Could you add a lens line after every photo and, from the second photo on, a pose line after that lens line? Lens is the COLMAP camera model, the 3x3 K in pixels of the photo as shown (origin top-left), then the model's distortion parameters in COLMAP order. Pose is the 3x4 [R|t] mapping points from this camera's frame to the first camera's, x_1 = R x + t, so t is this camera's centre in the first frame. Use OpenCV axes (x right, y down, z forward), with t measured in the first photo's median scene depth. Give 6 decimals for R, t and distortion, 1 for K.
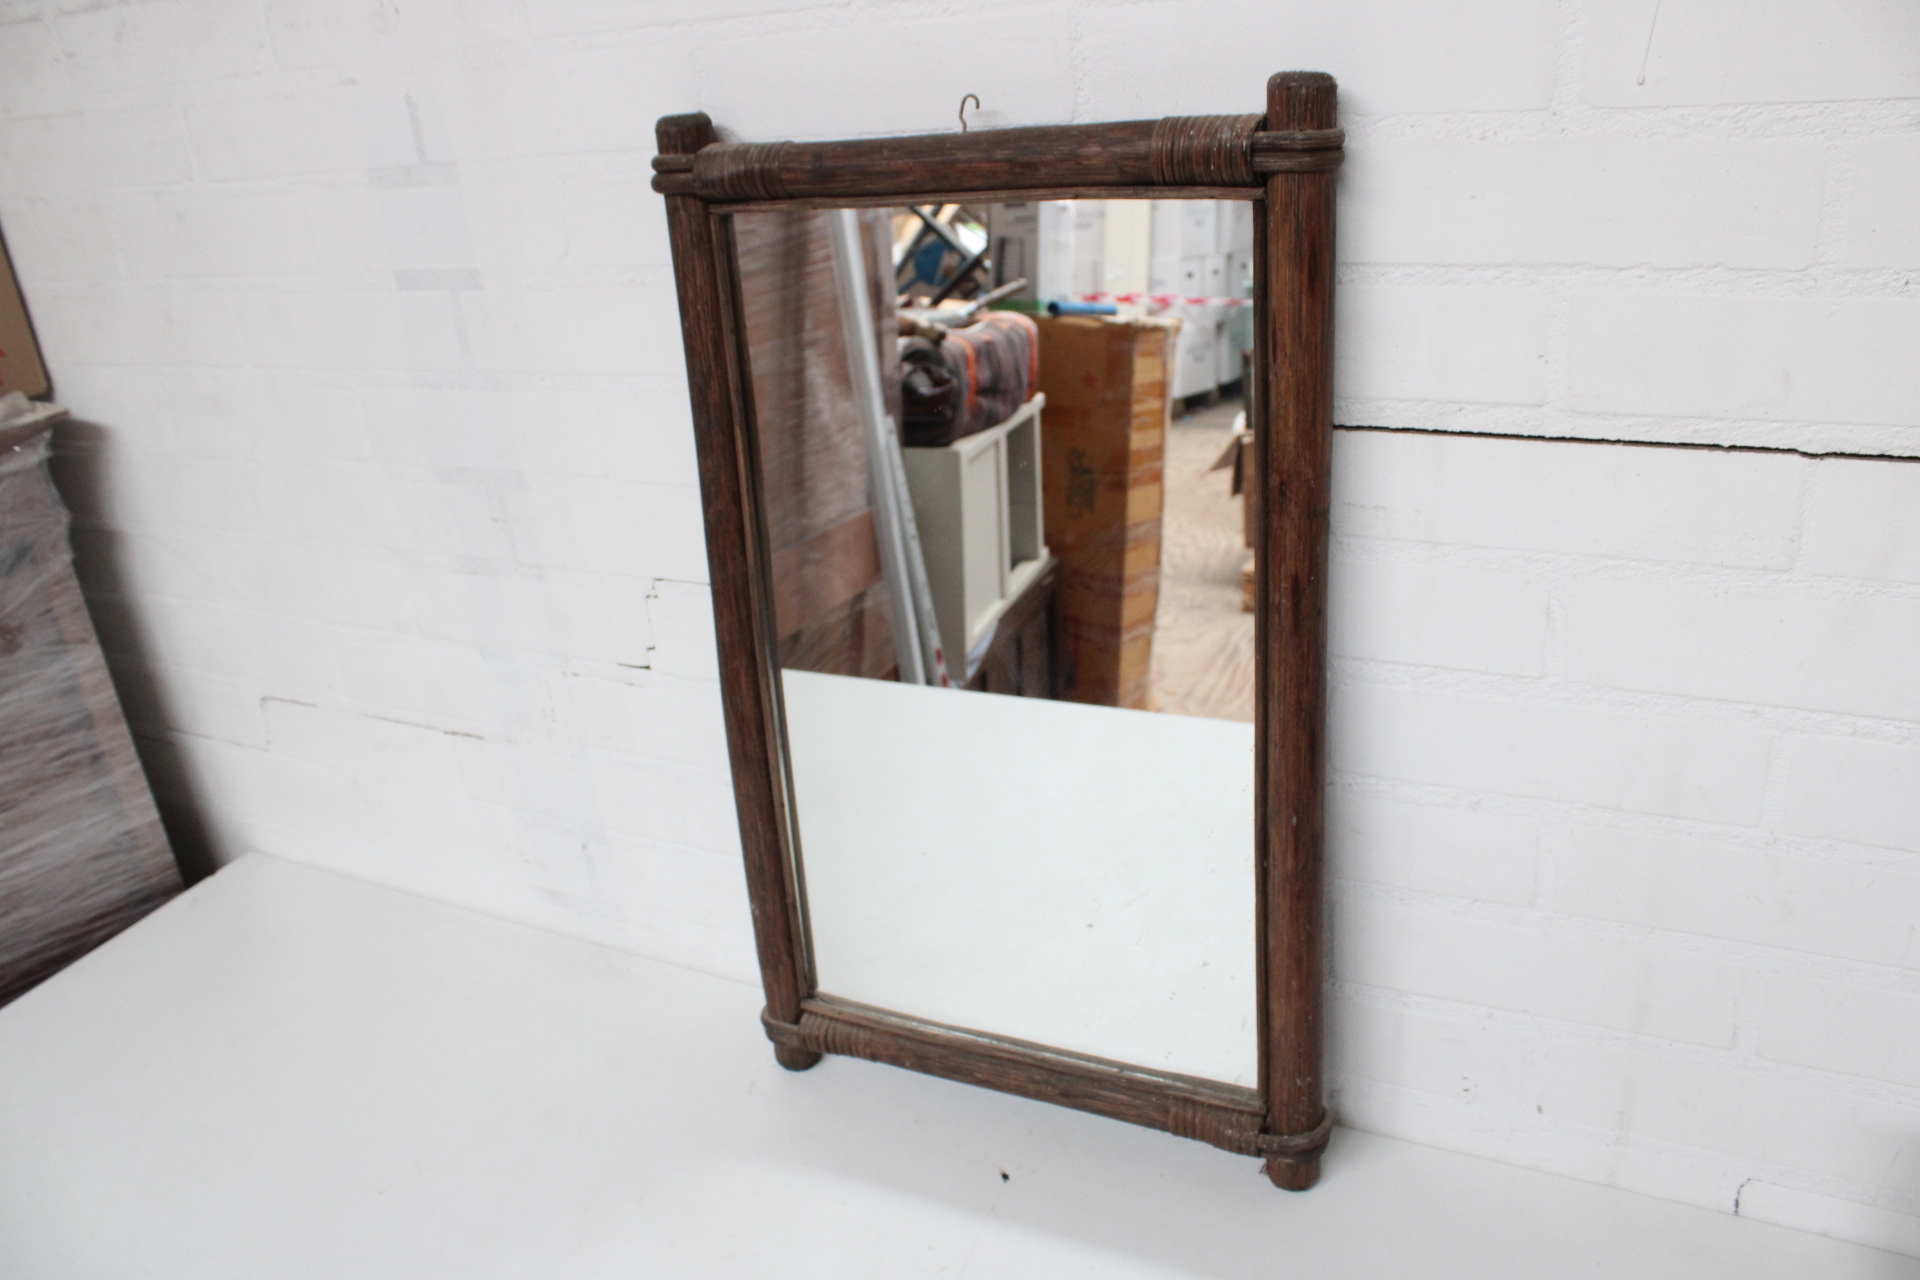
lens RADIAL K [[1643.6, 0, 954.7], [0, 1643.6, 652.9], [0, 0, 1]] dist [-0.153389, 0.105626]
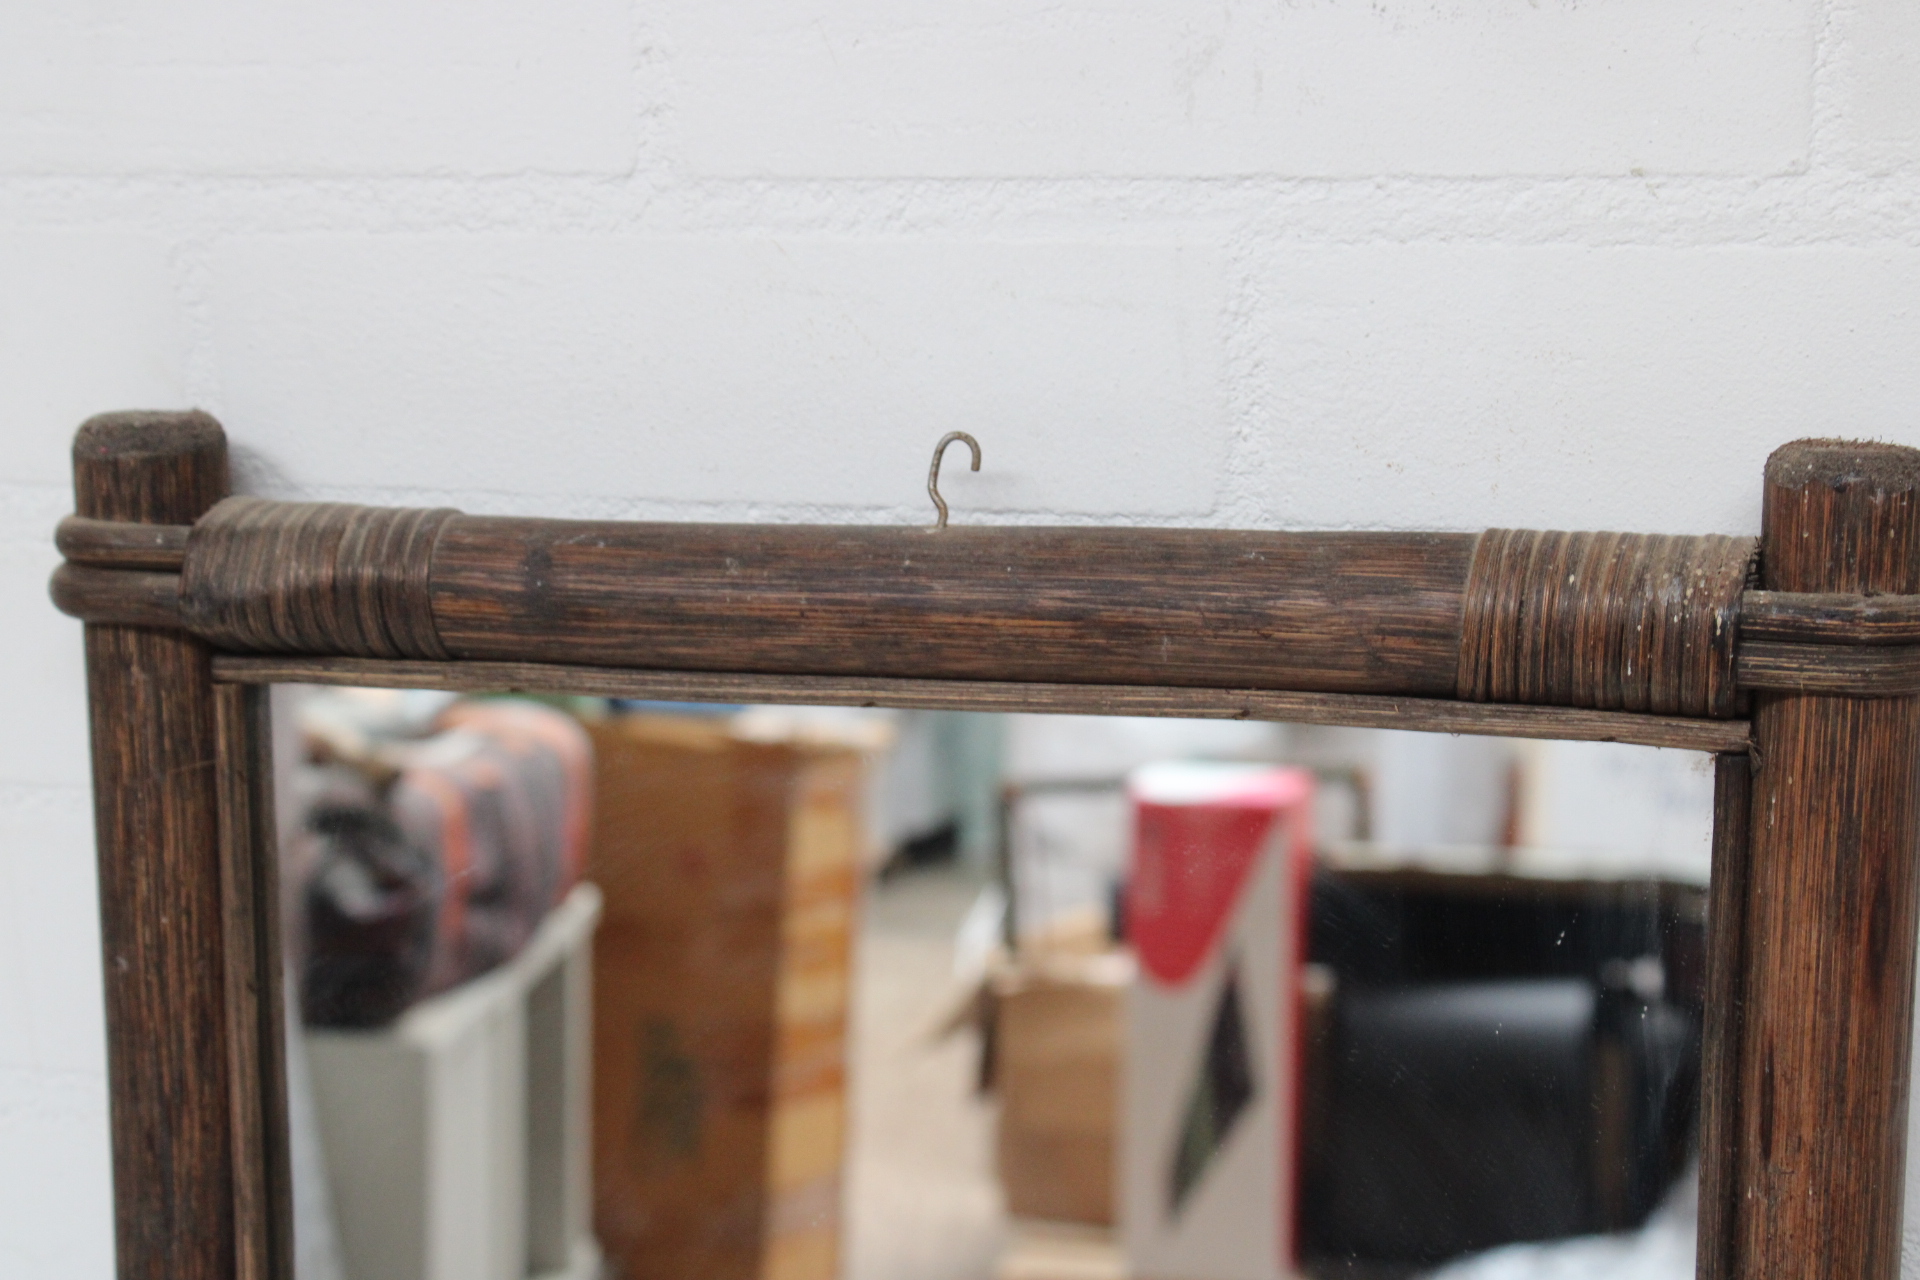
lens RADIAL K [[3606.1, 0, 960.7], [0, 3606.1, 638.3], [0, 0, 1]] dist [0.011564, 0.000000]
pose [[0.981094, 0.037106, 0.189943, -0.136395], [0.002657, 0.978773, -0.204930, -0.104385], [-0.193515, 0.201560, 0.960170, 0.151422]]
